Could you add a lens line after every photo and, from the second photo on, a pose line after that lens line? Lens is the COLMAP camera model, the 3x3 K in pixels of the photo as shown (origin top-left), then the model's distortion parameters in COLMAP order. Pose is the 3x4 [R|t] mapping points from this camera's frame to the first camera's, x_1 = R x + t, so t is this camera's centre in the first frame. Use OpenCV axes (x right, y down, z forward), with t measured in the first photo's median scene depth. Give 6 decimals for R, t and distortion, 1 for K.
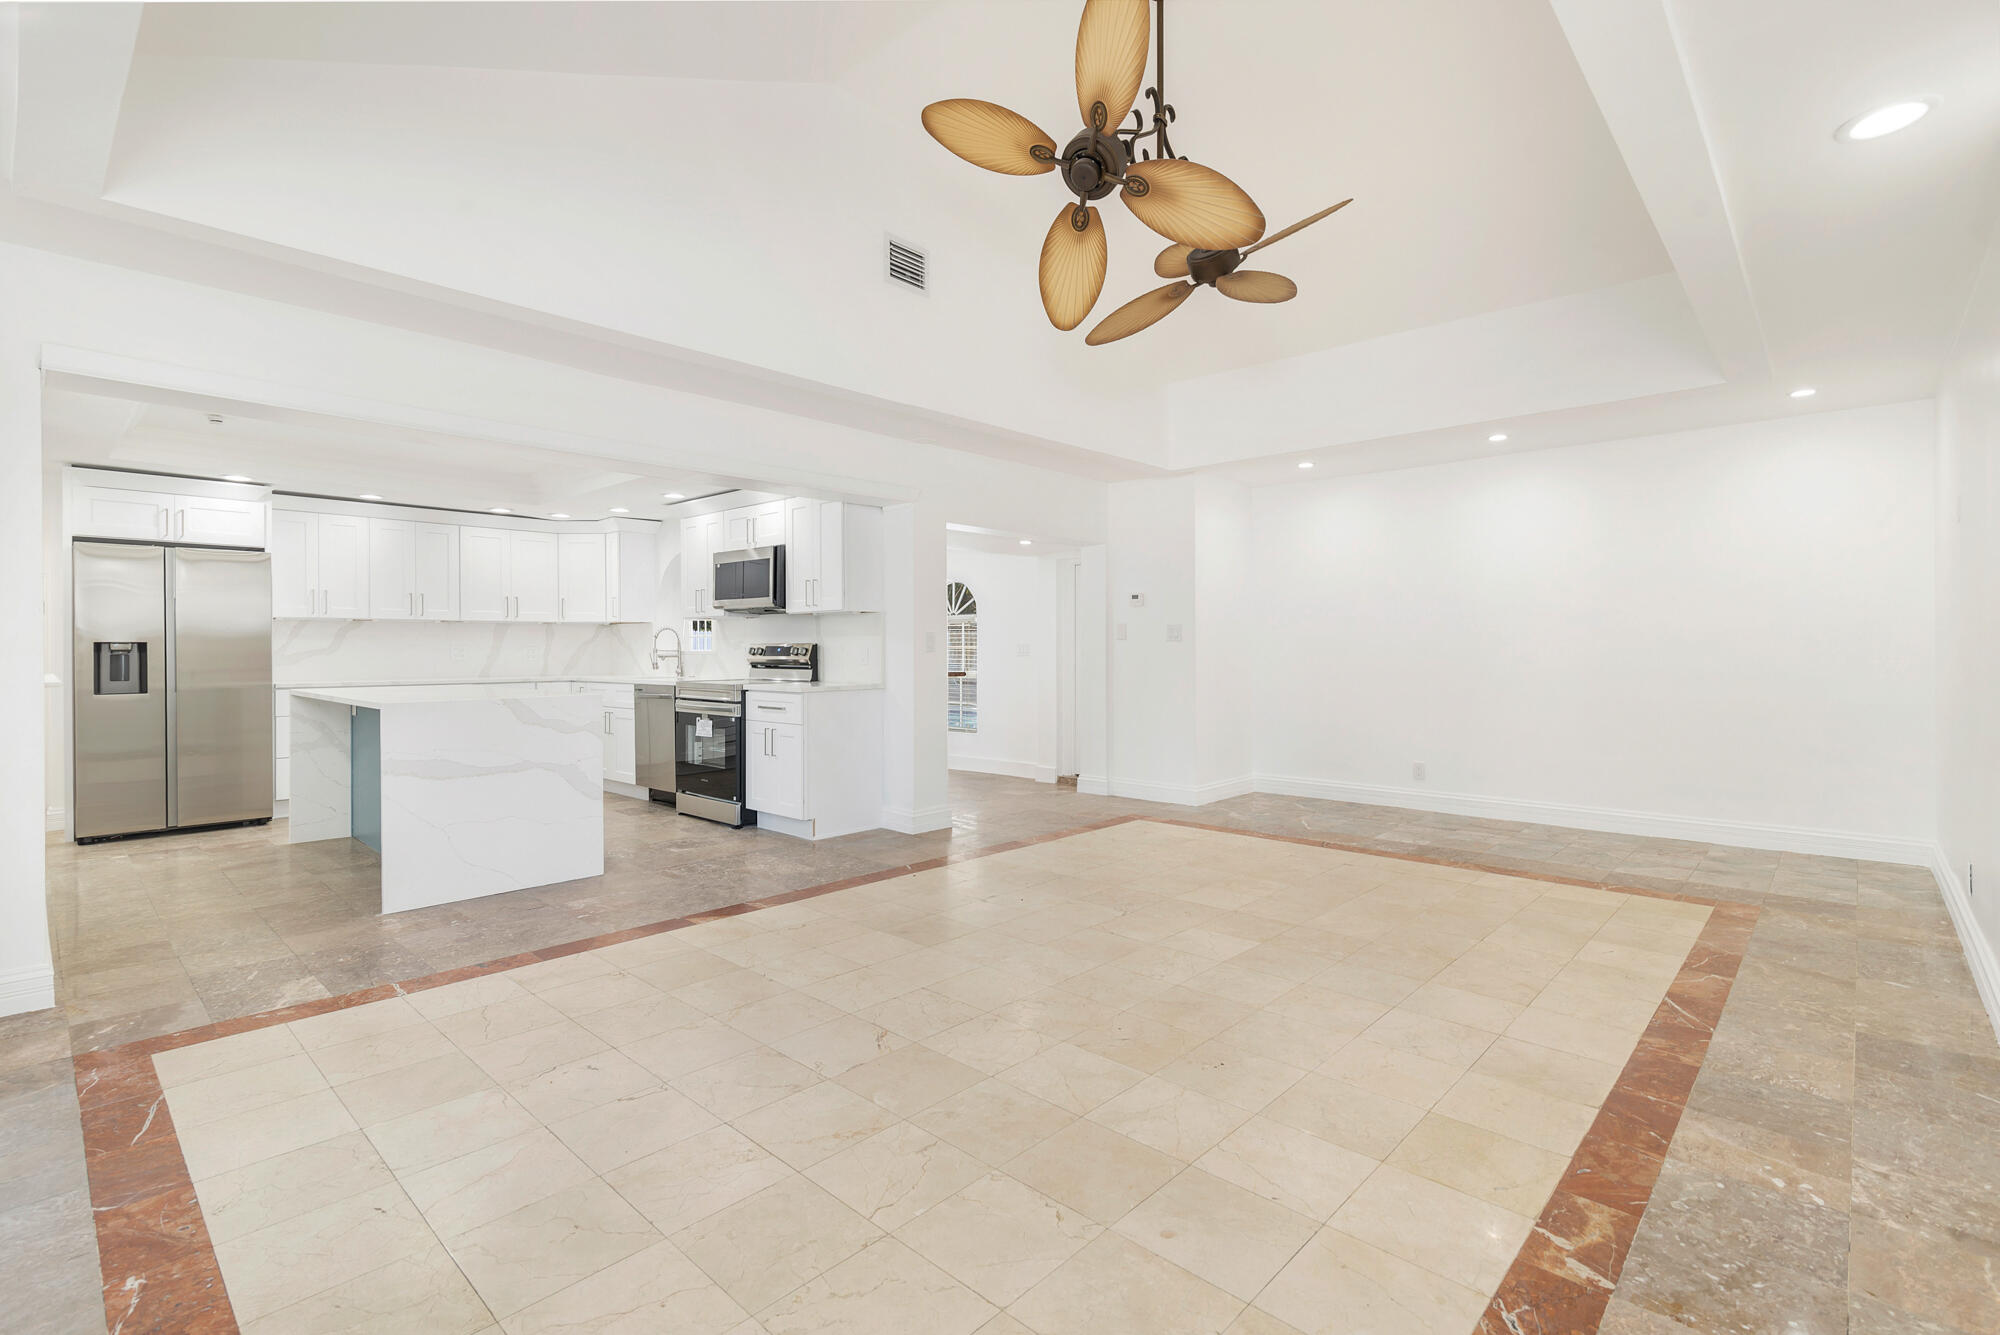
lens RADIAL K [[913.9, 0, 996.5], [0, 913.9, 657.9], [0, 0, 1]] dist [-0.002670, 0.000230]
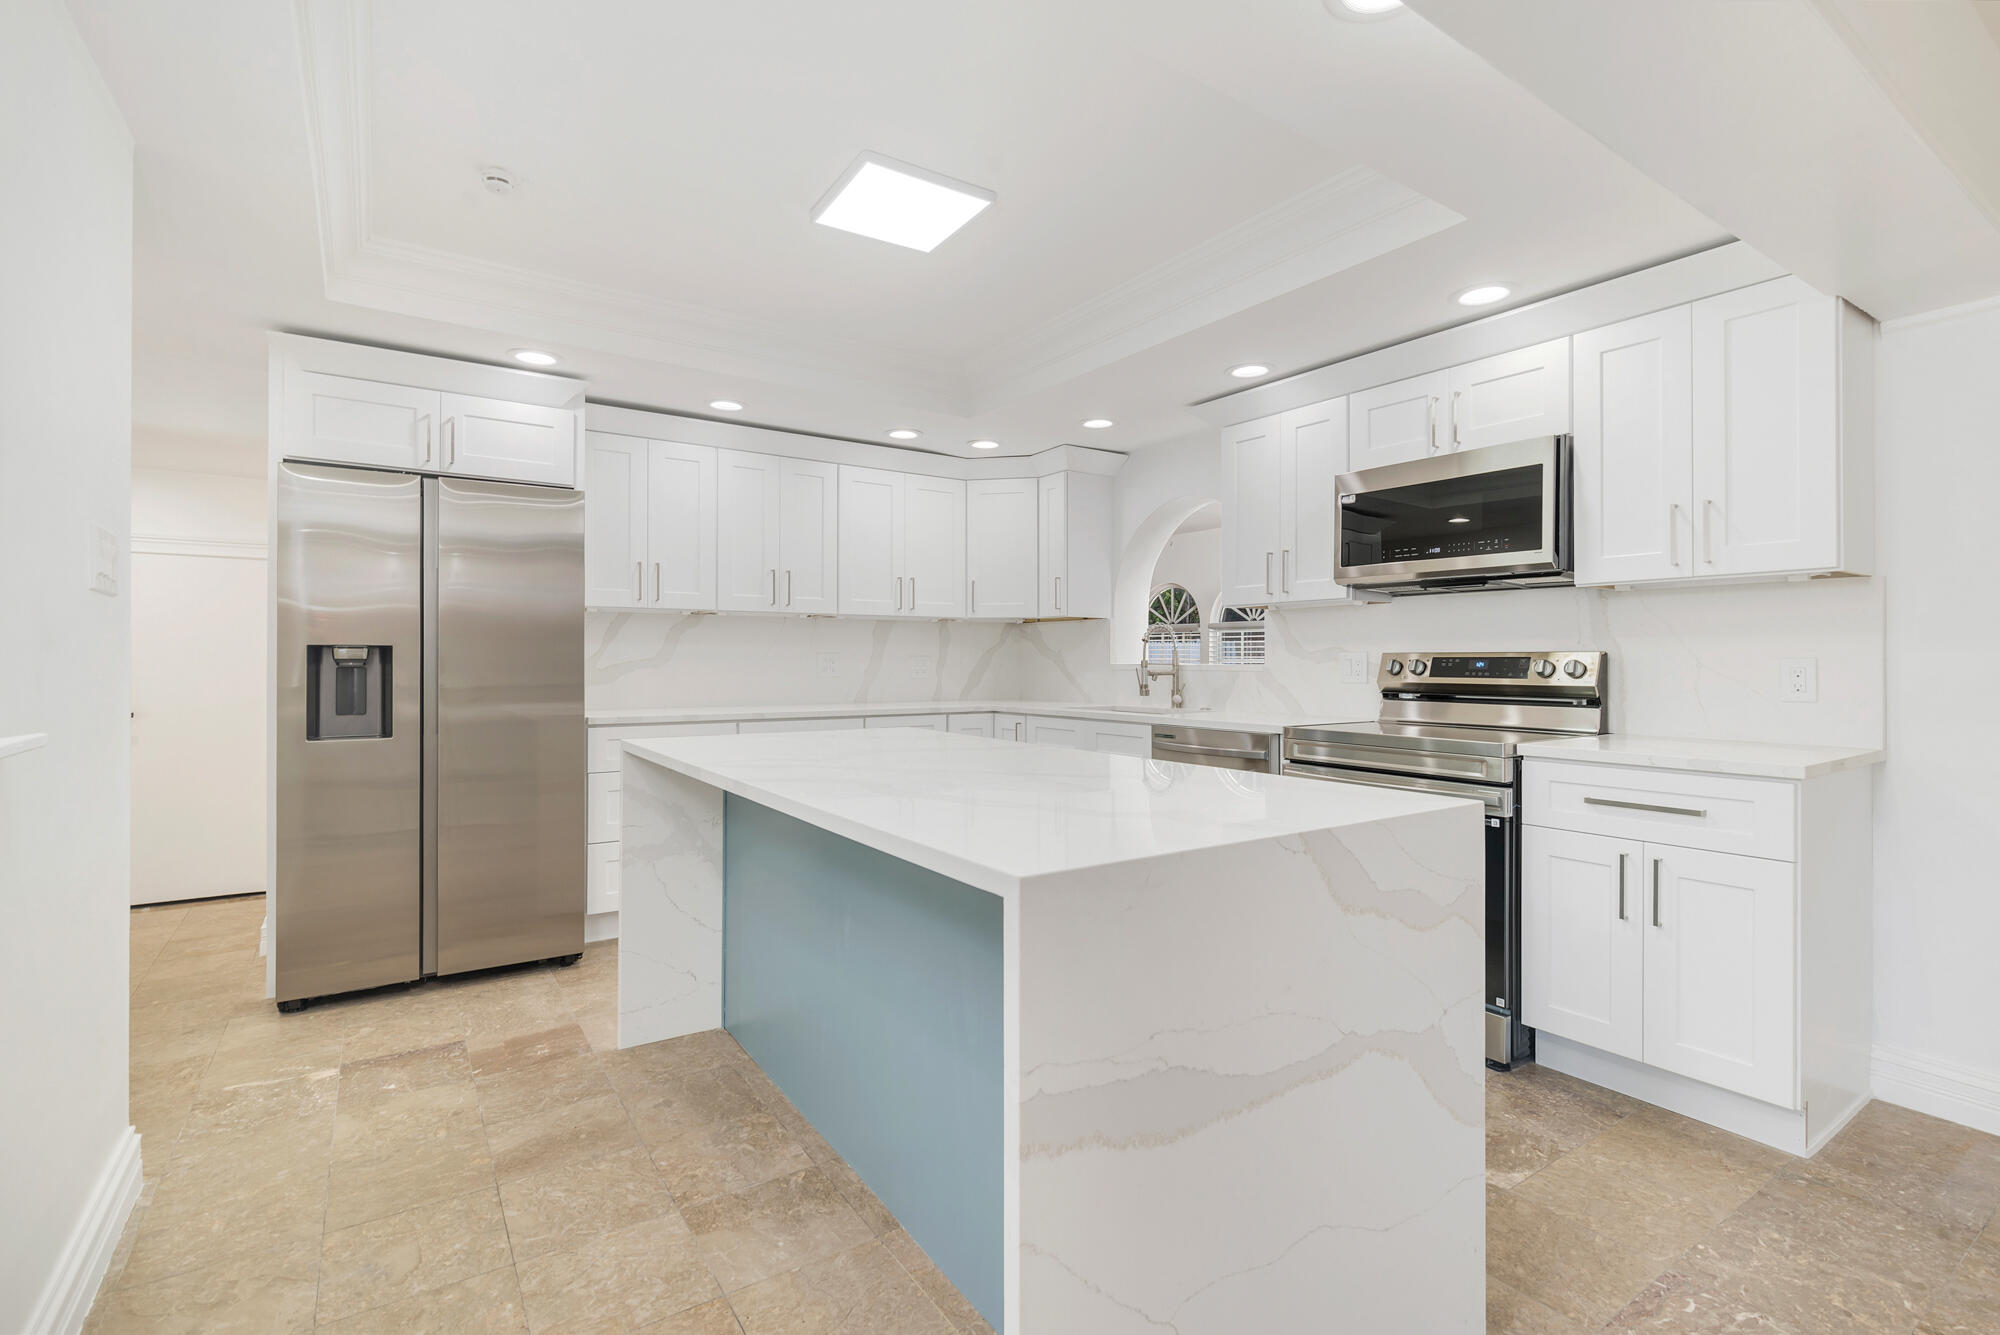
lens RADIAL K [[913.9, 0, 992.9], [0, 913.9, 665.2], [0, 0, 1]] dist [-0.002670, 0.000230]
pose [[0.973504, 0.006378, -0.228582, -0.410663], [-0.007039, 0.999973, -0.002077, -0.006205], [0.228562, 0.003631, 0.973523, 0.497207]]
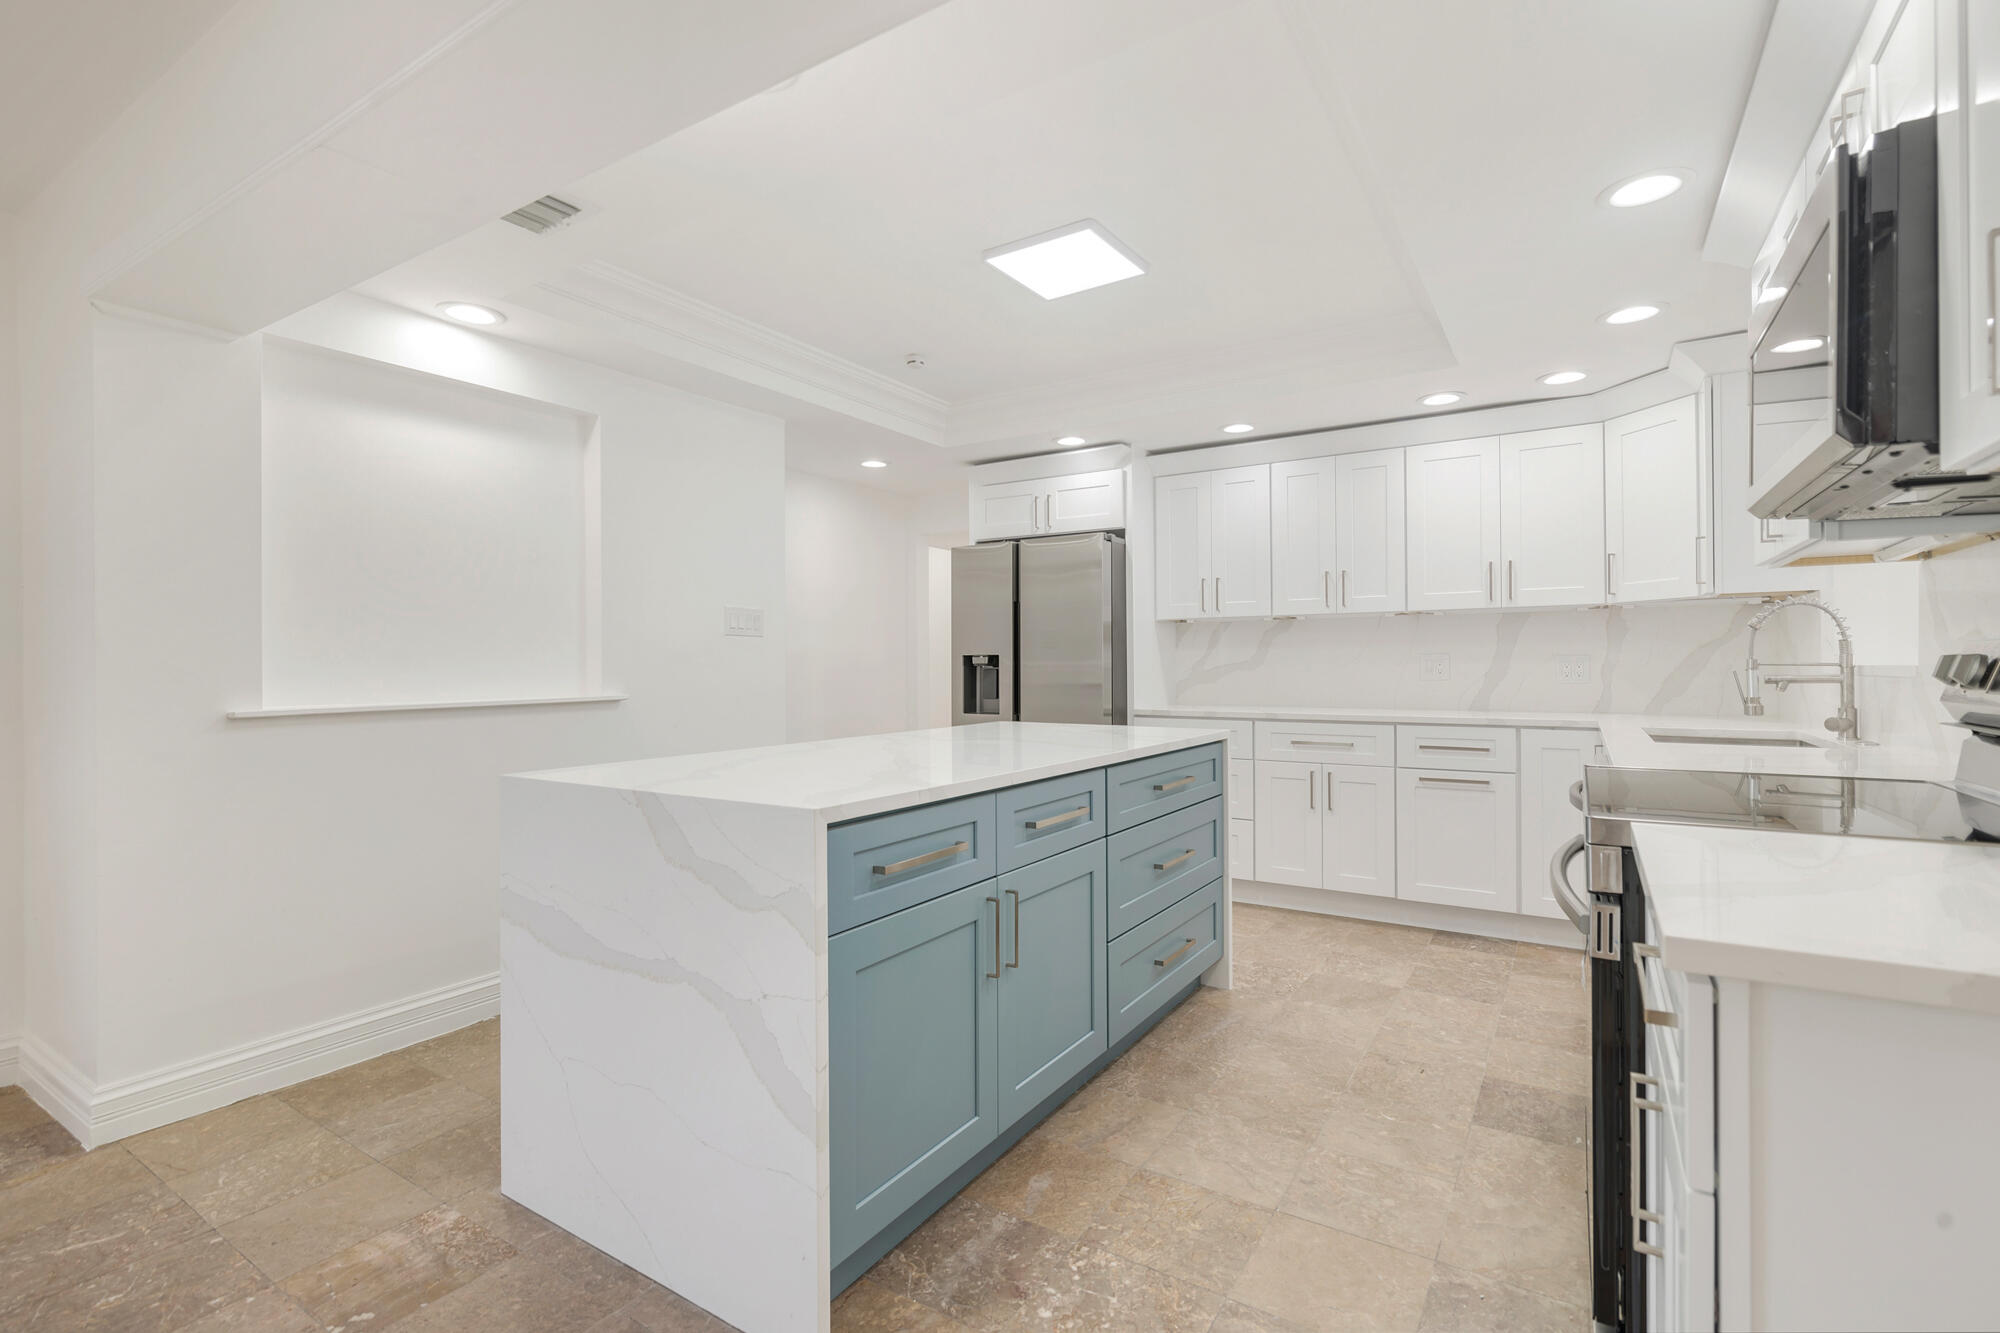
lens RADIAL K [[913.9, 0, 1003.0], [0, 913.9, 661.2], [0, 0, 1]] dist [-0.002670, 0.000230]
pose [[0.179592, -0.000370, -0.983741, -0.080763], [-0.003167, 0.999995, -0.000954, -0.009866], [0.983736, 0.003287, 0.179590, 0.782591]]
